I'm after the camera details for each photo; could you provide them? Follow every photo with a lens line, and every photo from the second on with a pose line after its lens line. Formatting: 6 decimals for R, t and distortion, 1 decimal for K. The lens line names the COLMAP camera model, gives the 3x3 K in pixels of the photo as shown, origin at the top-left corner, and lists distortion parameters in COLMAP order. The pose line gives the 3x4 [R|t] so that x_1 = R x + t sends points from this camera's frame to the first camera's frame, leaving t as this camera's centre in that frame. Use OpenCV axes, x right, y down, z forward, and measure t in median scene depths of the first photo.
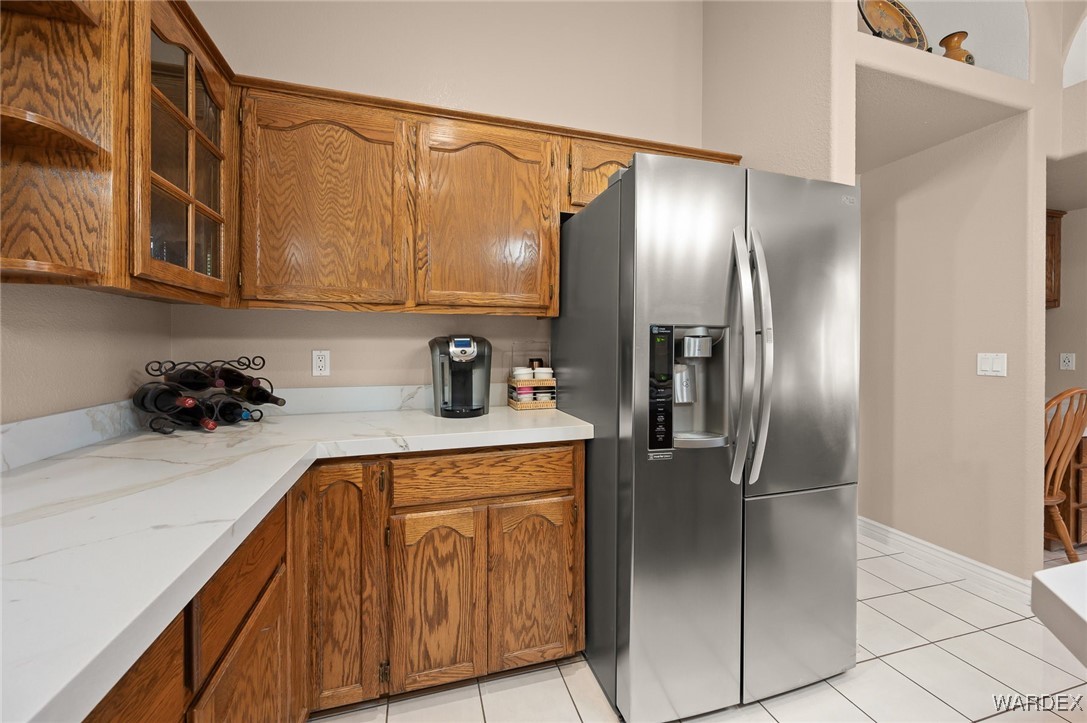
lens RADIAL K [[432.9, 0, 546.3], [0, 432.9, 353.3], [0, 0, 1]] dist [-0.000568, 0.000199]
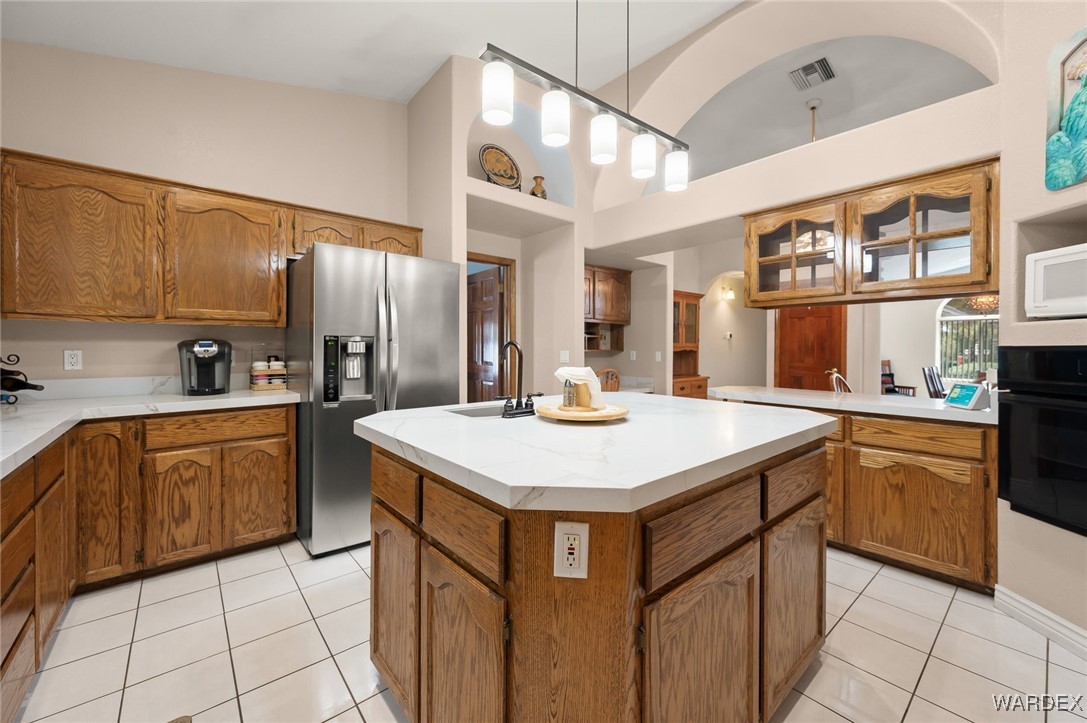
lens RADIAL K [[432.9, 0, 545.5], [0, 432.9, 352.9], [0, 0, 1]] dist [-0.000568, 0.000199]
pose [[0.915688, -0.005629, 0.401850, 0.303027], [0.006881, 0.999975, -0.001672, 0.016162], [-0.401830, 0.004296, 0.915704, -0.898916]]
